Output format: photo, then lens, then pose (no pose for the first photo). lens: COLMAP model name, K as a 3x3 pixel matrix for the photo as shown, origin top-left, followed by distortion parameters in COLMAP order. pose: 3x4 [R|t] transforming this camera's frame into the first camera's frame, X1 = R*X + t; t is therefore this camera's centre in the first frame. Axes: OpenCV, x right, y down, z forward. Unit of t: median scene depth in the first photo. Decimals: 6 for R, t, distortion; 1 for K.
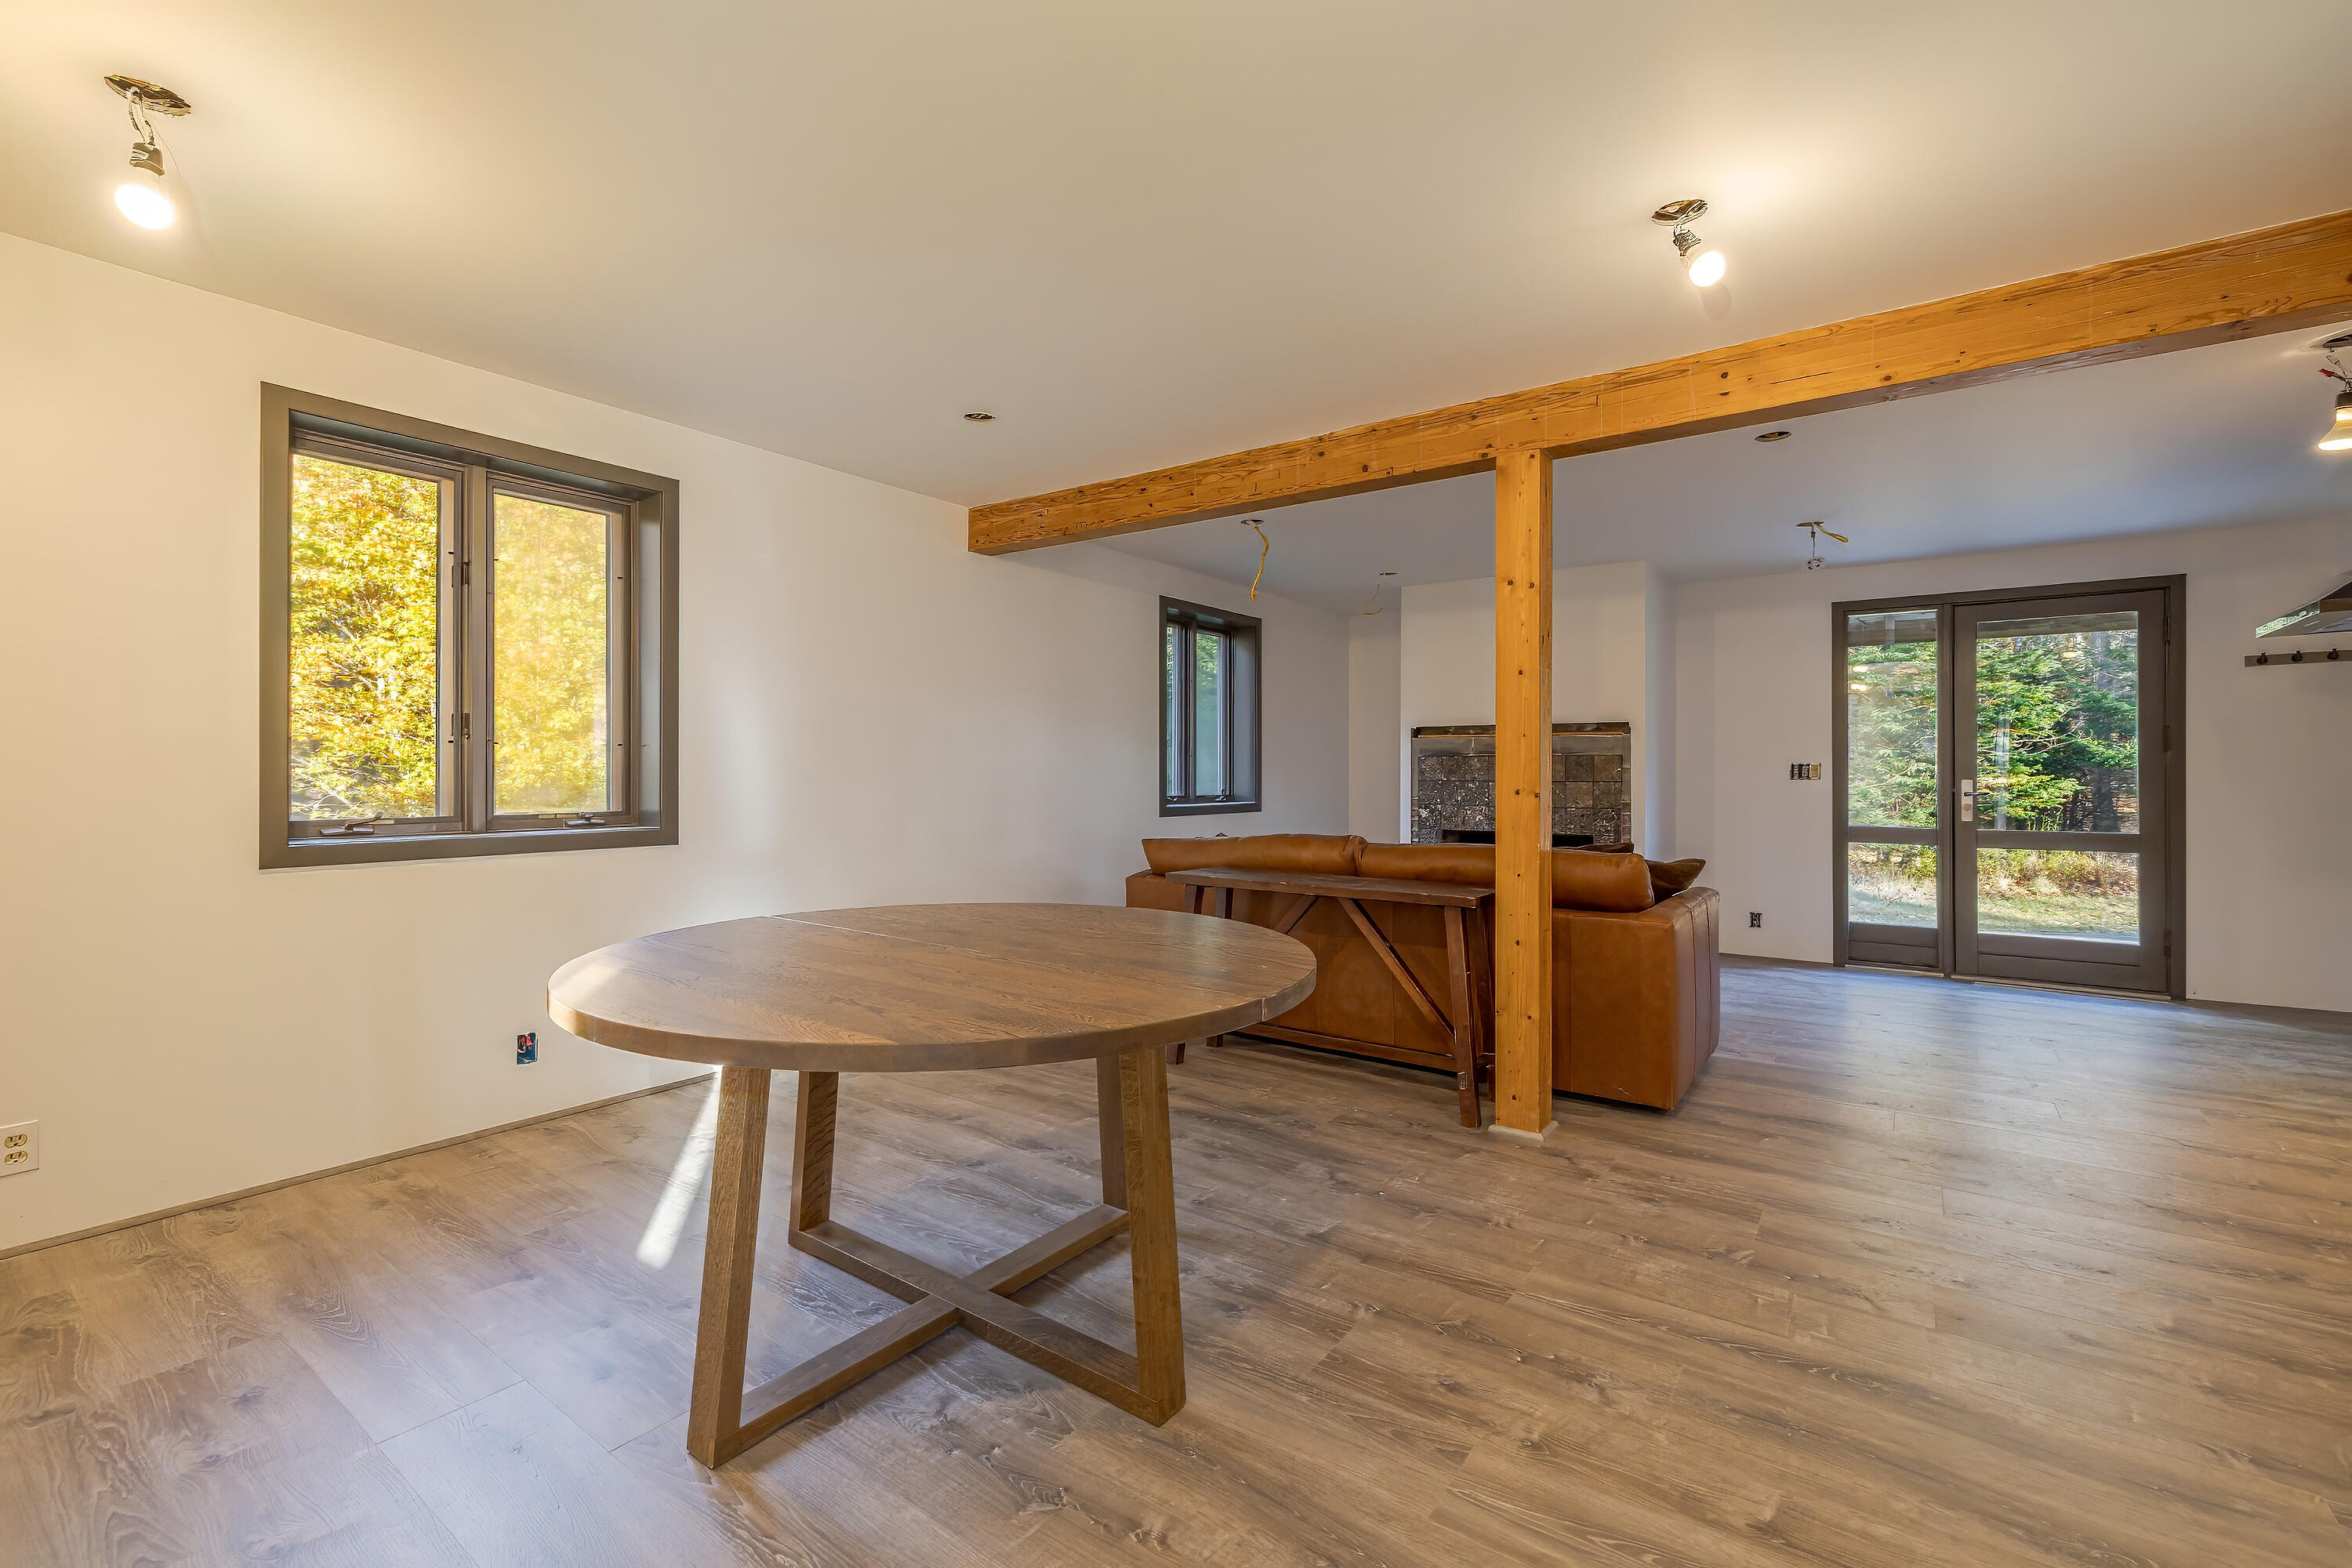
lens RADIAL K [[1009.0, 0, 1196.8], [0, 1009.0, 771.7], [0, 0, 1]] dist [0.000812, -0.000673]
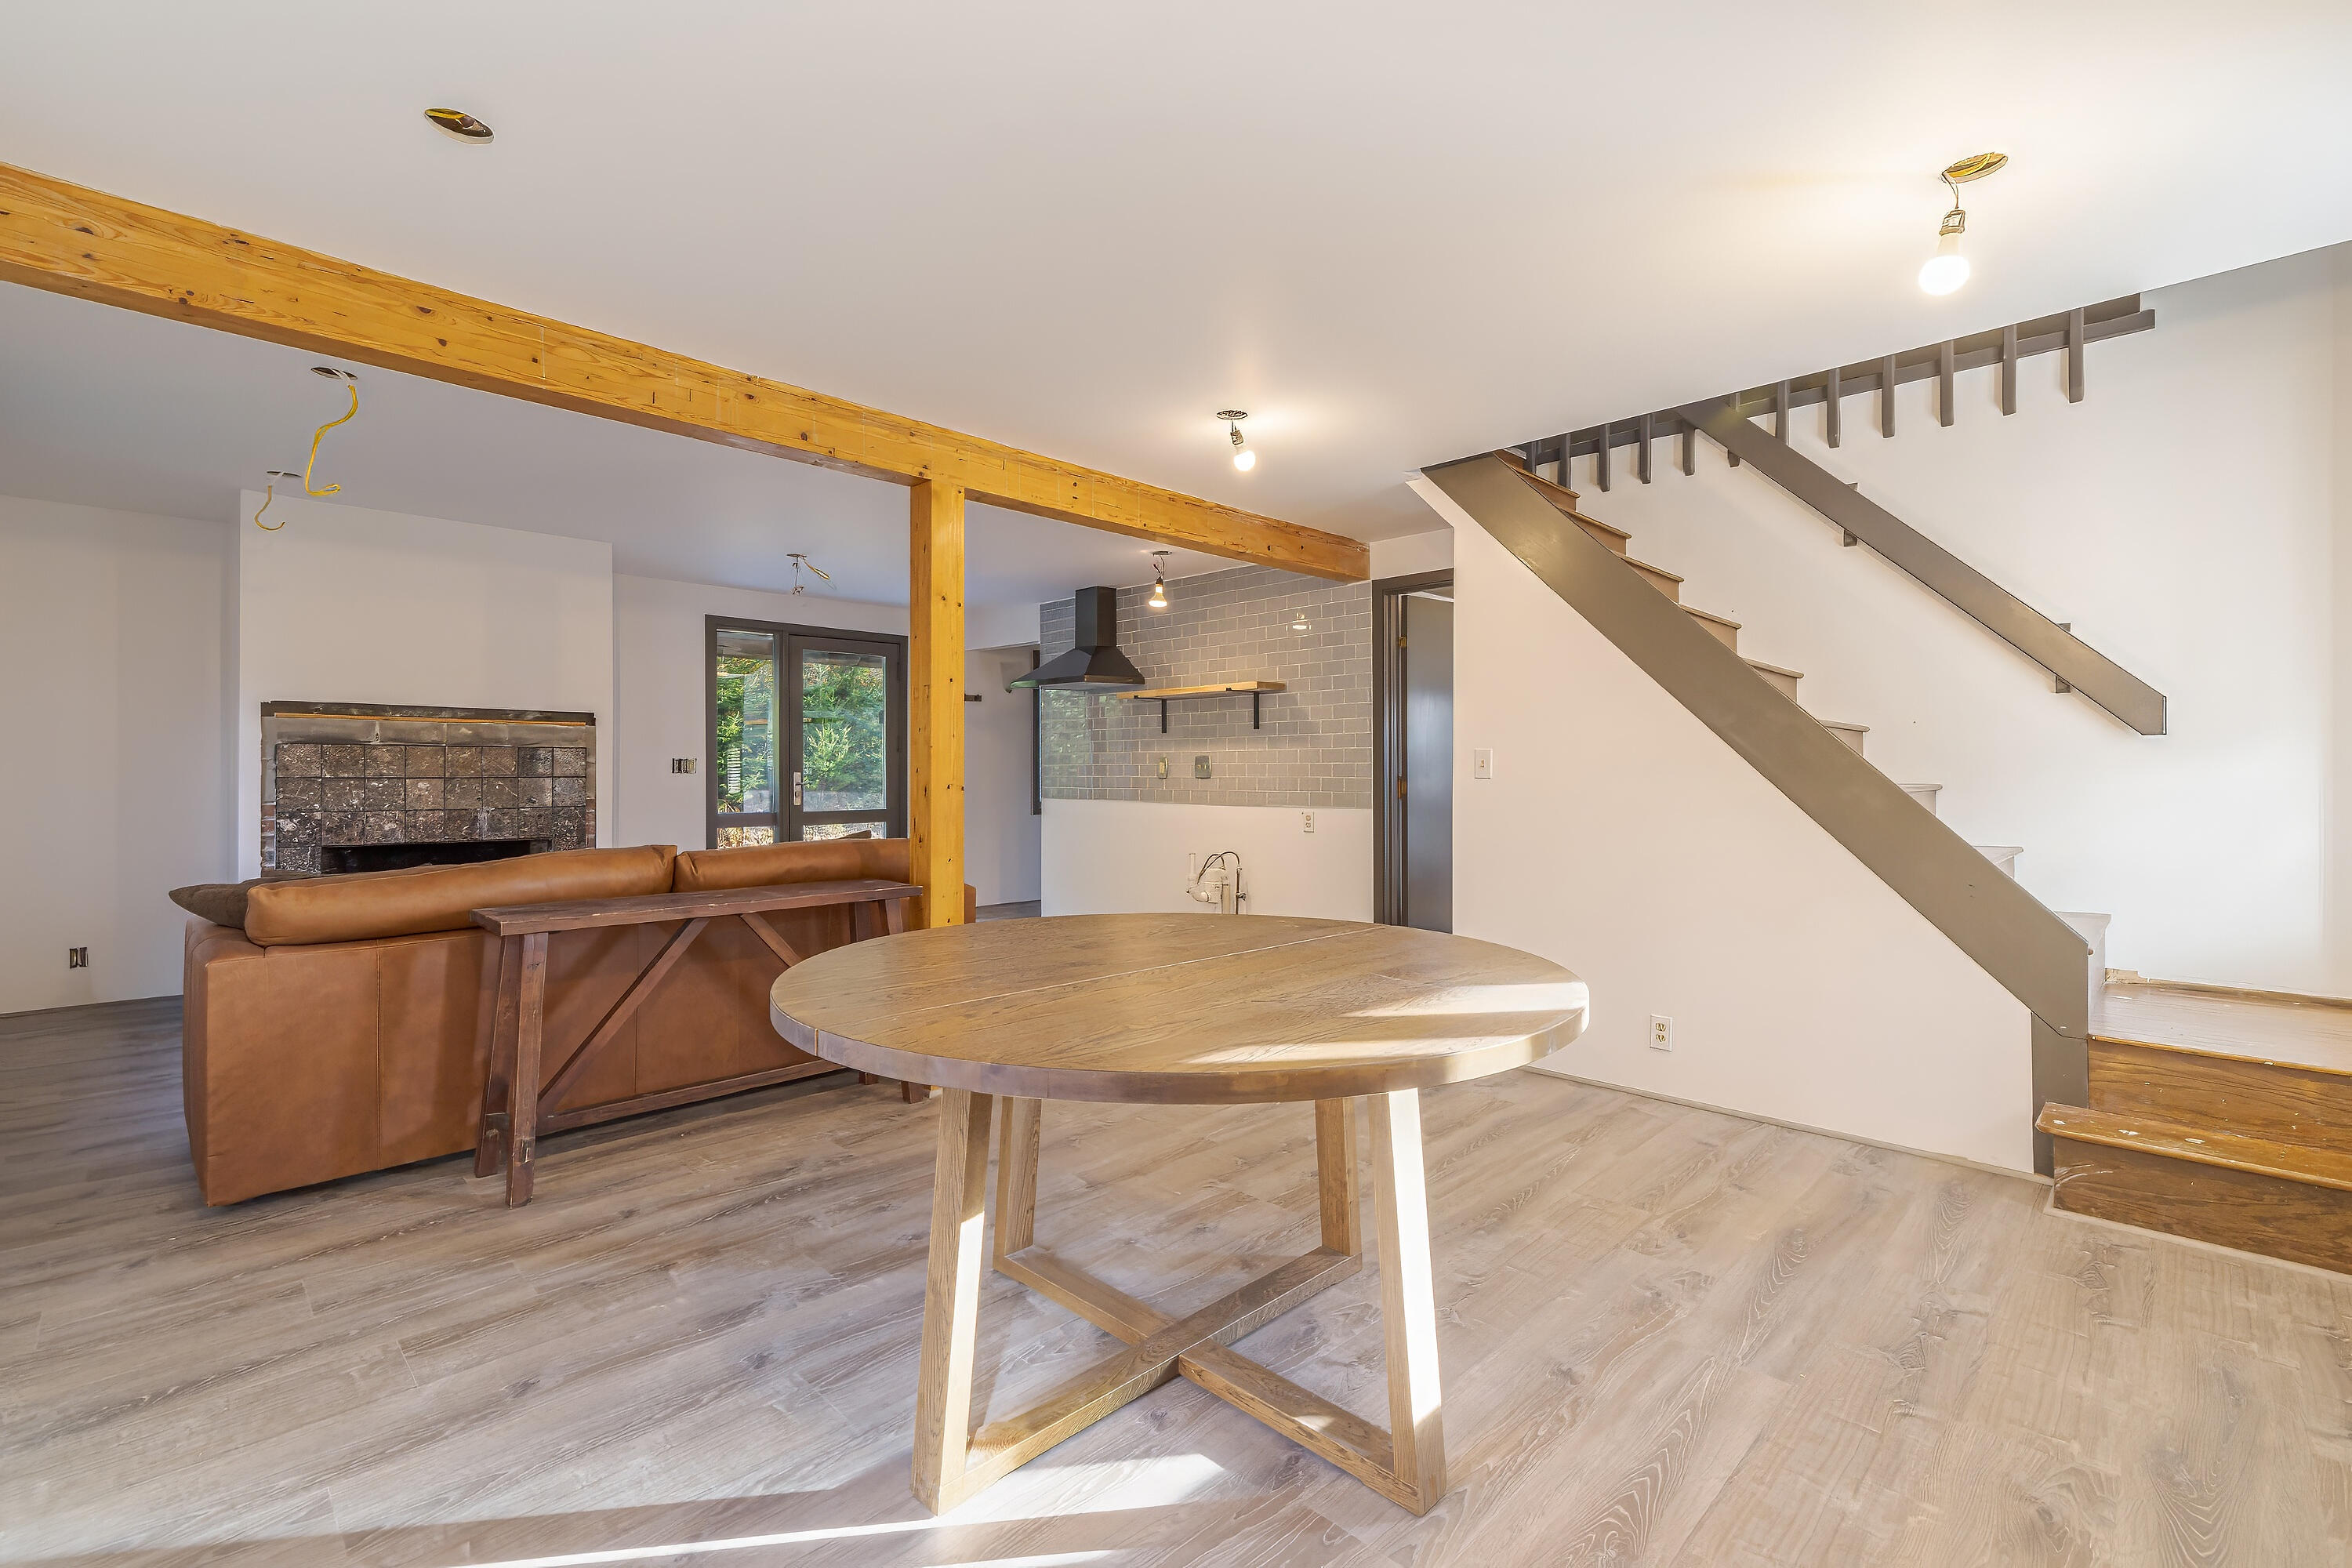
lens RADIAL K [[1009.0, 0, 1196.8], [0, 1009.0, 771.7], [0, 0, 1]] dist [0.000812, -0.000673]
pose [[0.151766, -0.005131, 0.988403, -0.660091], [-0.003128, 0.999979, 0.005671, -0.003136], [-0.988411, -0.003952, 0.151747, 0.489758]]
